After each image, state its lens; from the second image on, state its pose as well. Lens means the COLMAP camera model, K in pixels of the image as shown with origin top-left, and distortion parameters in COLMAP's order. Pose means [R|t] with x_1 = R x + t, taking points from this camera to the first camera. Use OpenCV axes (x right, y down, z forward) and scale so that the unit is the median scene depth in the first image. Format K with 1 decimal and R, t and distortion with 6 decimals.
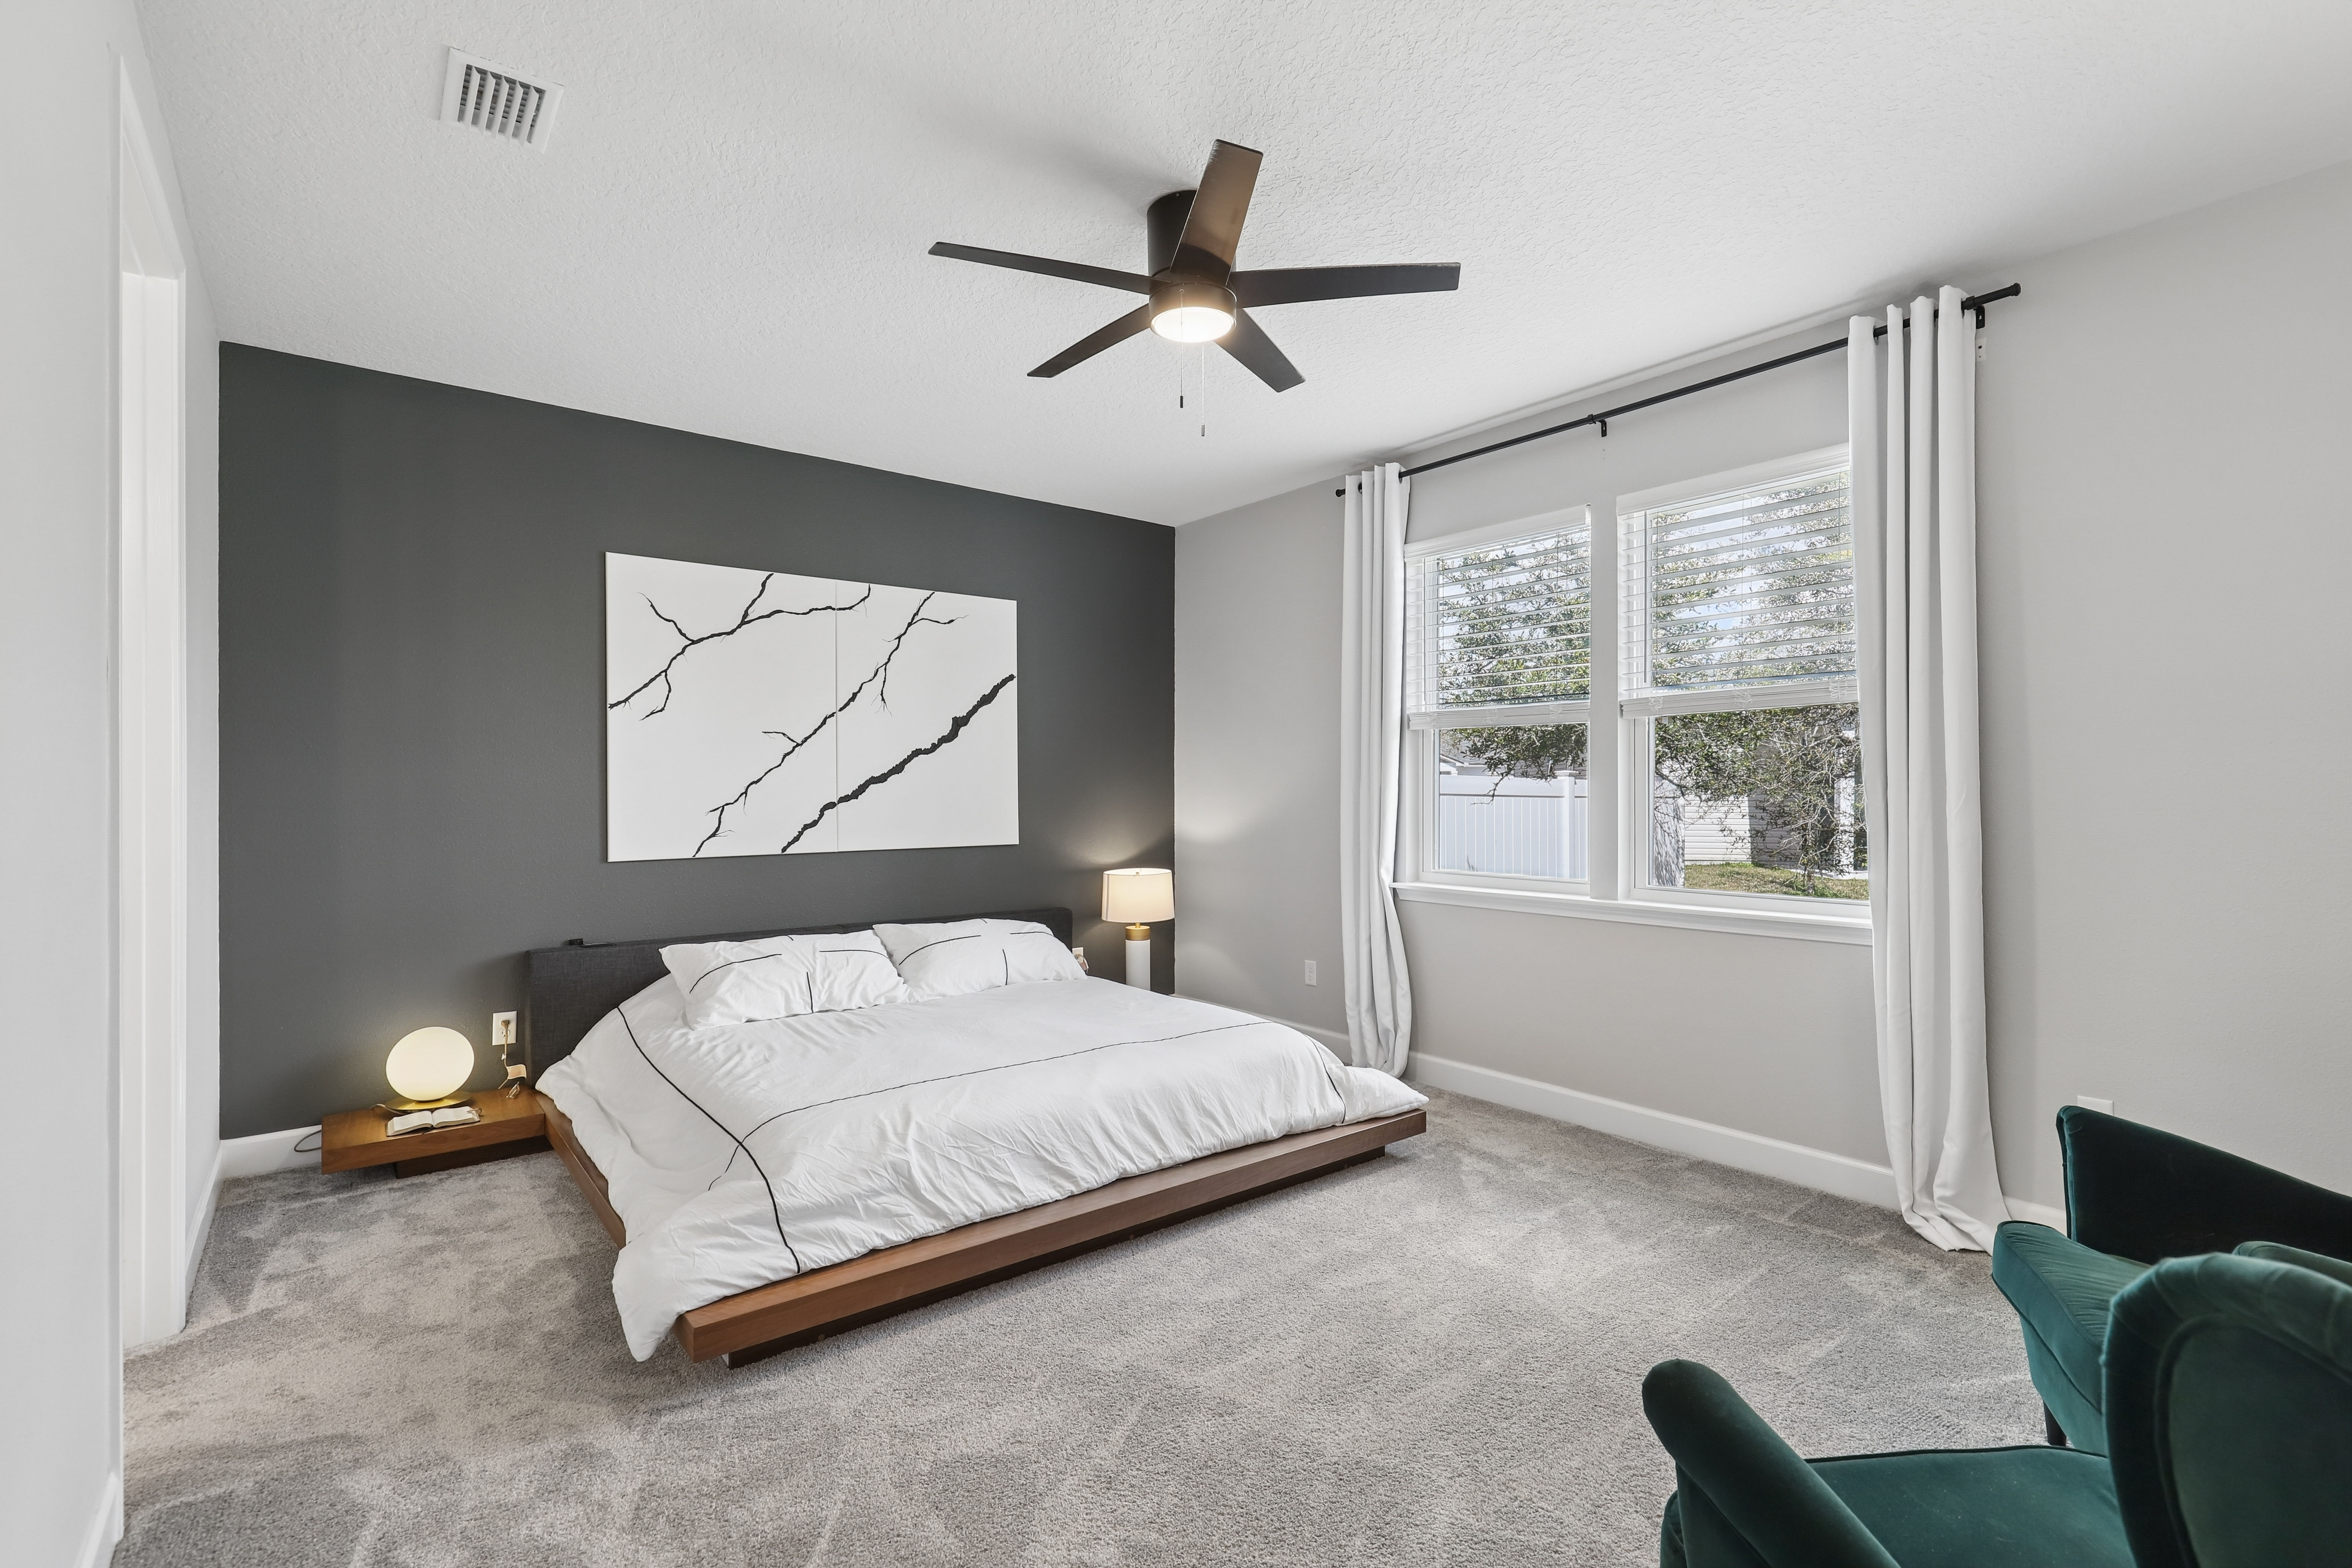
lens RADIAL K [[1075.4, 0, 1165.0], [0, 1075.4, 785.8], [0, 0, 1]] dist [0.002052, -0.000740]
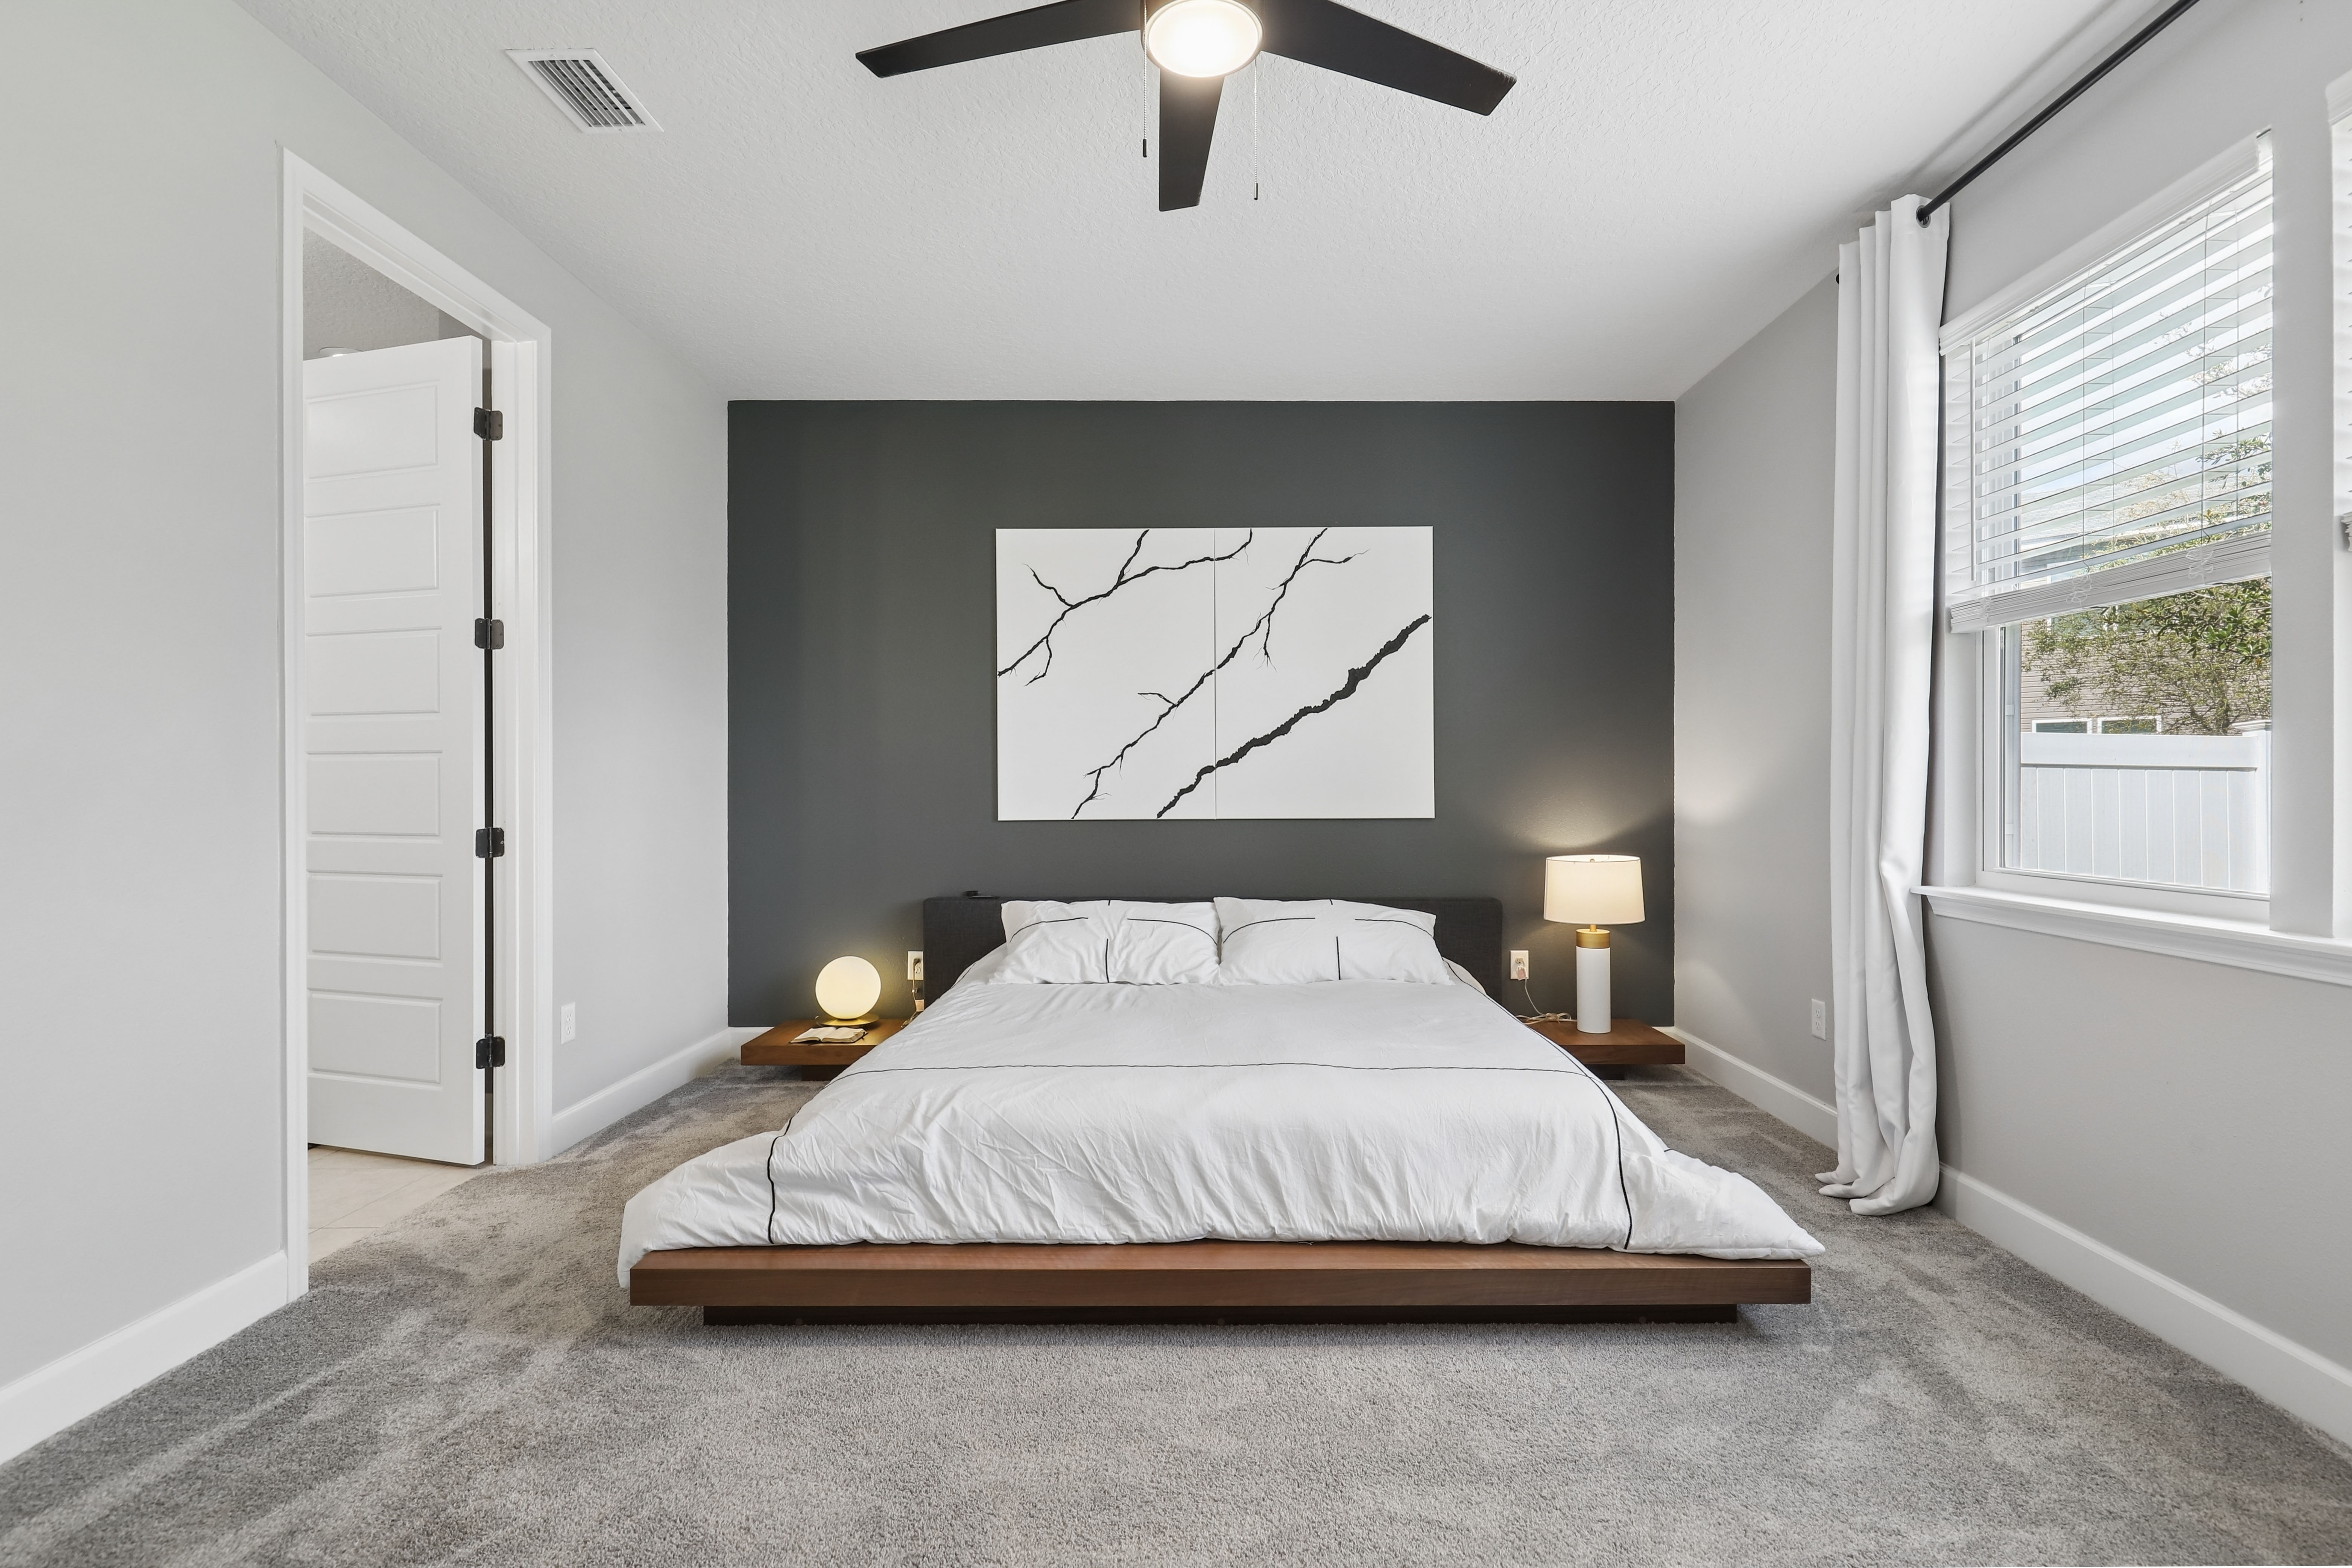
lens RADIAL K [[1075.4, 0, 1179.6], [0, 1075.4, 783.9], [0, 0, 1]] dist [0.002052, -0.000740]
pose [[0.785651, 0.000525, -0.618670, 0.301032], [-0.000427, 1.000000, 0.000307, 0.036999], [0.618670, 0.000023, 0.785651, 0.299013]]
